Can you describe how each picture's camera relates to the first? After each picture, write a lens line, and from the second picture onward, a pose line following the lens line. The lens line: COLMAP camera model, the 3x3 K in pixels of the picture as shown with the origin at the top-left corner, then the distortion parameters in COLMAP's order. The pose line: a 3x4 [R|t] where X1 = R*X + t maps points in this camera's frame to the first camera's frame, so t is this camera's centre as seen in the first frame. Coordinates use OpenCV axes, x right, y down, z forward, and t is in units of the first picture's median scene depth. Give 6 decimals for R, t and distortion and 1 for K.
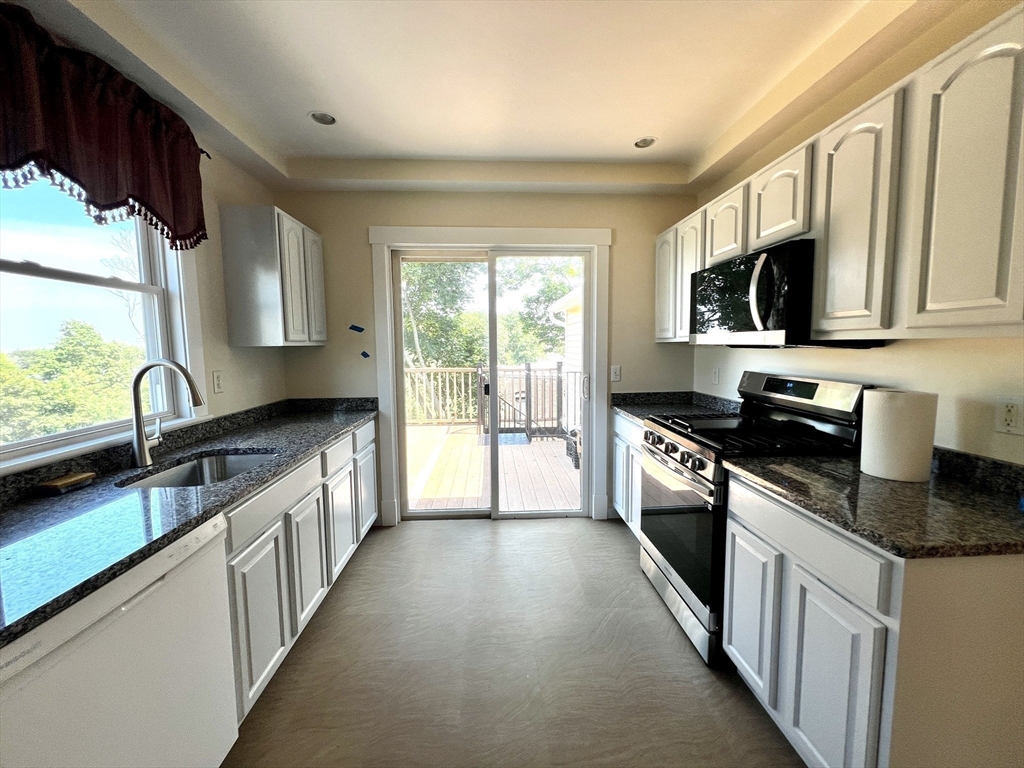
lens RADIAL K [[412.1, 0, 510.2], [0, 412.1, 383.3], [0, 0, 1]] dist [0.001689, 0.000380]
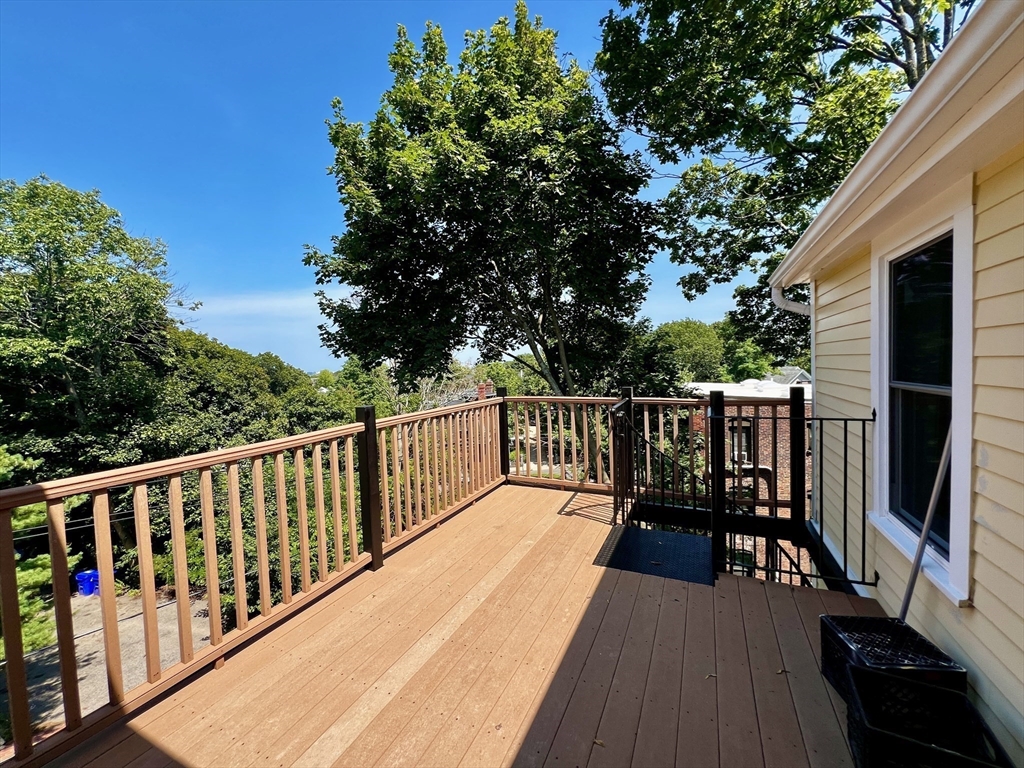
lens RADIAL K [[426.0, 0, 512.6], [0, 426.0, 386.5], [0, 0, 1]] dist [0.000207, 0.000078]
pose [[0.891300, 0.004390, -0.453393, 0.187469], [-0.018485, 0.999474, -0.026661, -0.133297], [0.453038, 0.032144, 0.890912, 1.542956]]
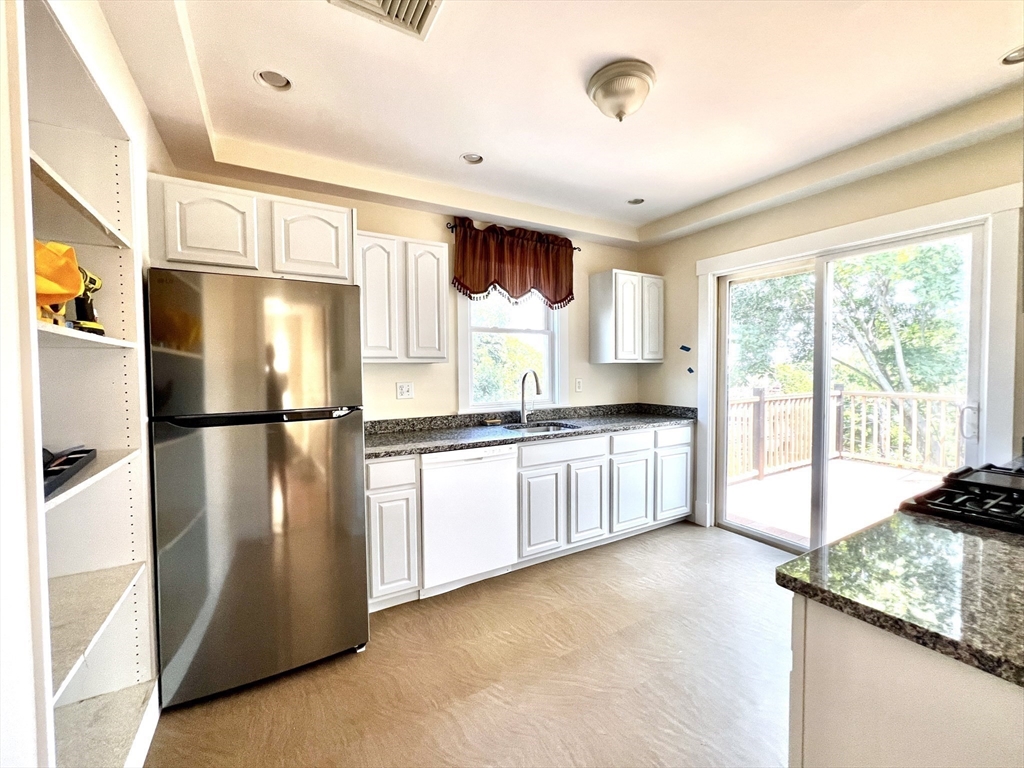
lens RADIAL K [[412.1, 0, 510.2], [0, 412.1, 383.3], [0, 0, 1]] dist [0.001689, 0.000380]
pose [[0.469029, 0.039053, -0.882319, 0.606065], [-0.080365, 0.996765, 0.001398, 0.008887], [0.879519, 0.070252, 0.470650, 0.004110]]
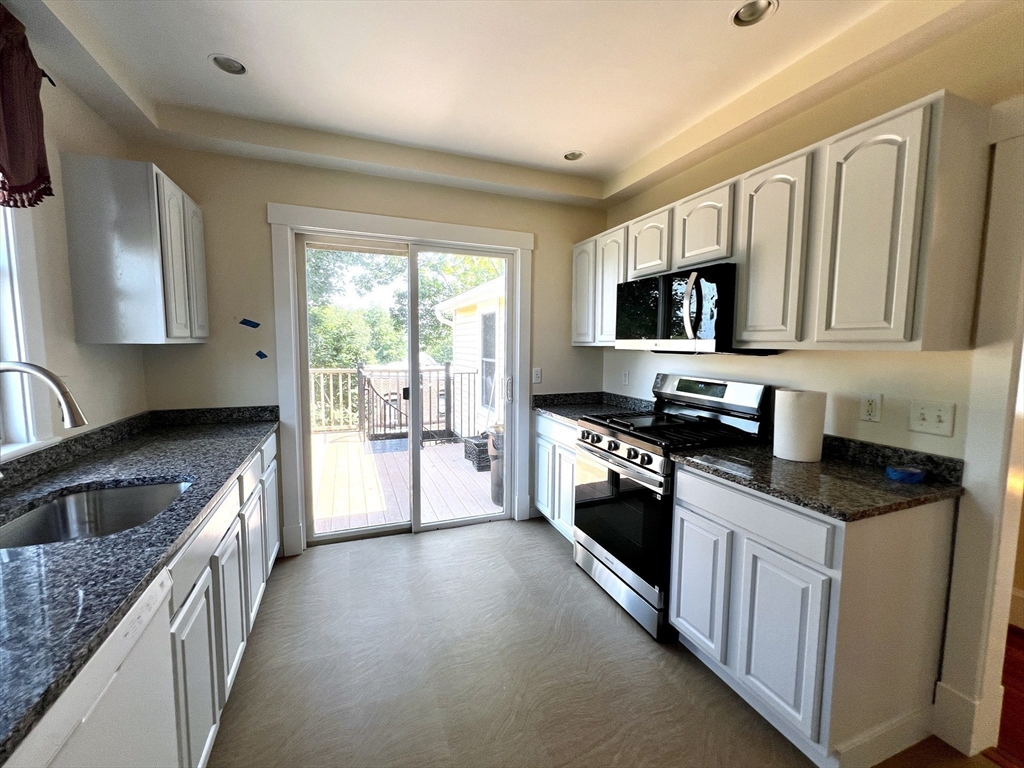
lens RADIAL K [[423.0, 0, 512.0], [0, 423.0, 384.0], [0, 0, 1]] dist [0.000456, 0.000146]
pose [[0.948666, -0.011754, 0.316062, -0.194009], [0.011502, 0.999930, 0.002662, -0.009598], [-0.316071, 0.001110, 0.948735, 0.033856]]
